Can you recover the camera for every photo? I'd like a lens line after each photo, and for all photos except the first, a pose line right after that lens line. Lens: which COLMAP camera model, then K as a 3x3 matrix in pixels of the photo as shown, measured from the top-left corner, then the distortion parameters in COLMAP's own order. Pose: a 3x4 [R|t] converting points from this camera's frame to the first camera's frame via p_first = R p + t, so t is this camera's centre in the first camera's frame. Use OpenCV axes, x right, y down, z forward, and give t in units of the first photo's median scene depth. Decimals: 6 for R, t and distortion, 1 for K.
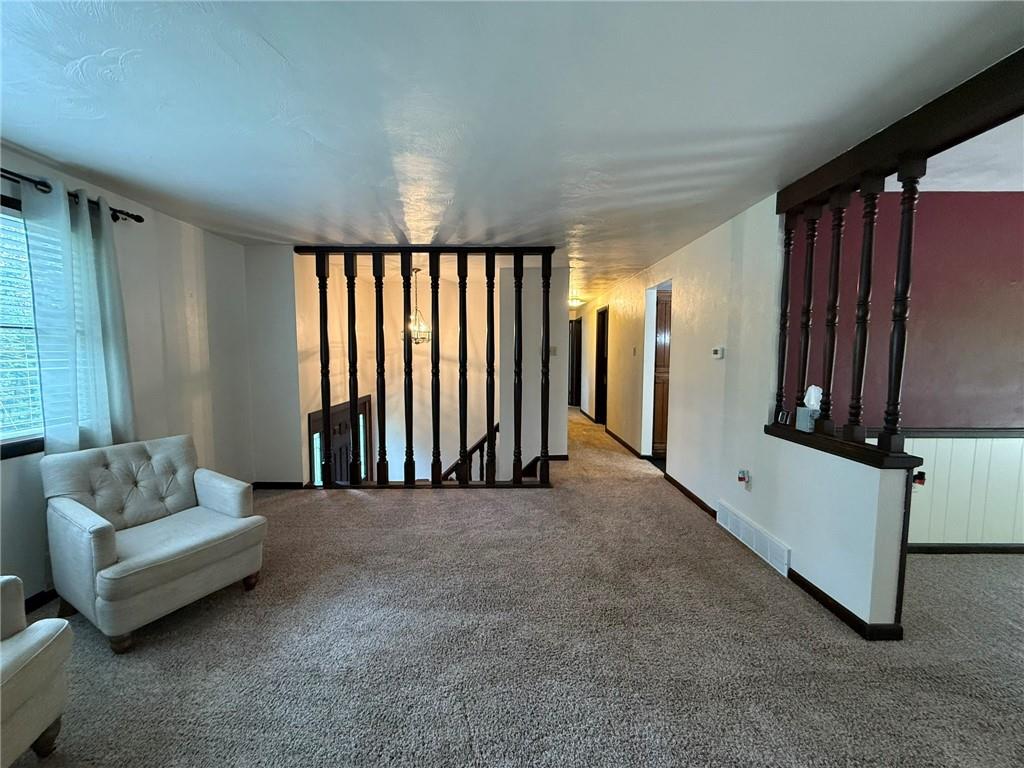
lens RADIAL K [[407.1, 0, 503.2], [0, 407.1, 381.1], [0, 0, 1]] dist [0.003040, 0.000284]
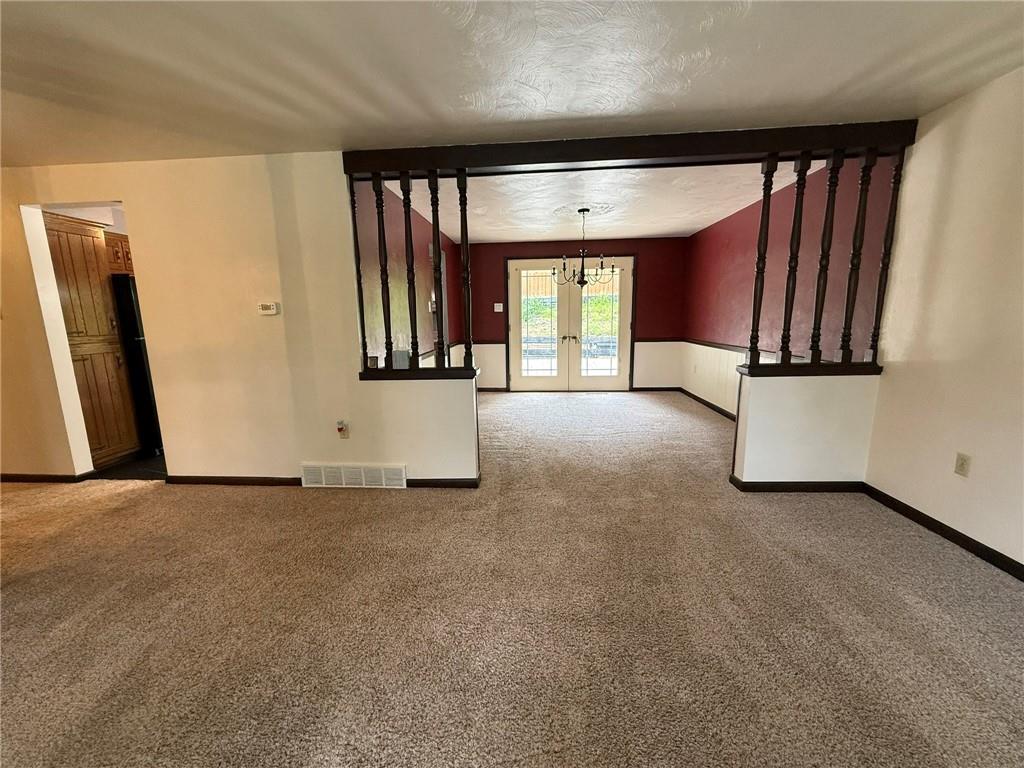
lens RADIAL K [[407.1, 0, 512.4], [0, 407.1, 384.2], [0, 0, 1]] dist [0.003040, 0.000284]
pose [[0.070670, -0.170925, 0.982746, -0.363788], [0.089596, 0.982315, 0.164407, -0.005086], [-0.993468, 0.076432, 0.084734, 0.440022]]
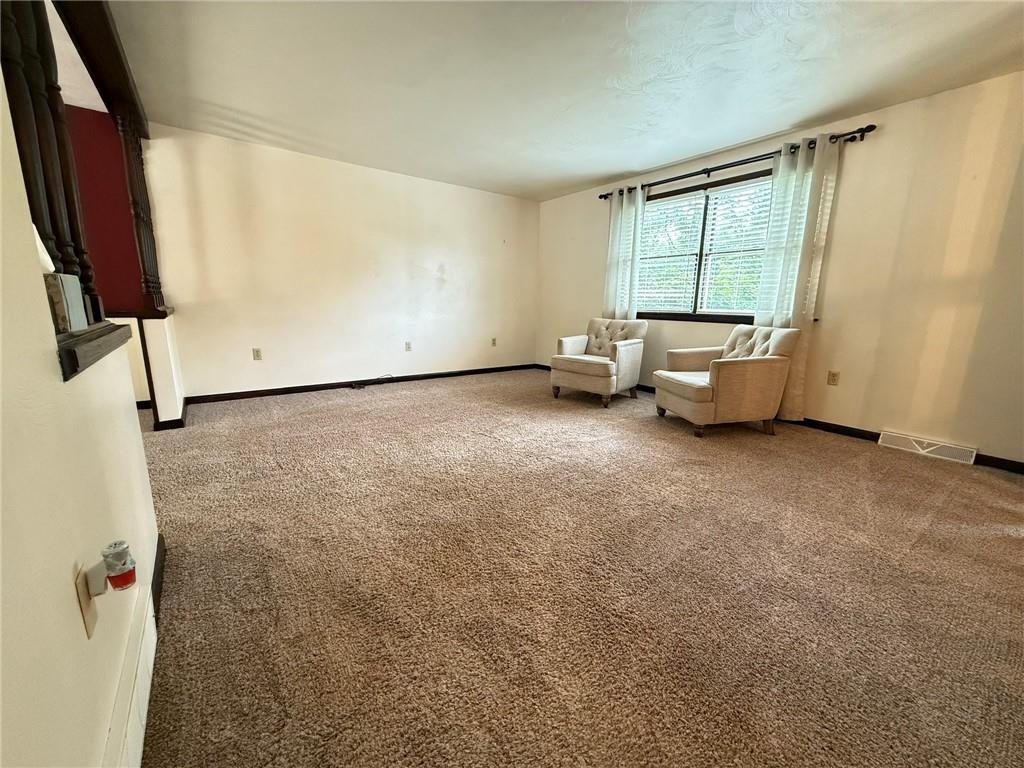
lens RADIAL K [[407.1, 0, 515.6], [0, 407.1, 386.6], [0, 0, 1]] dist [0.003040, 0.000284]
pose [[-0.786862, 0.110975, -0.607069, 0.500823], [-0.059607, 0.965432, 0.253747, 0.034912], [0.614244, 0.235850, -0.753047, 1.247921]]
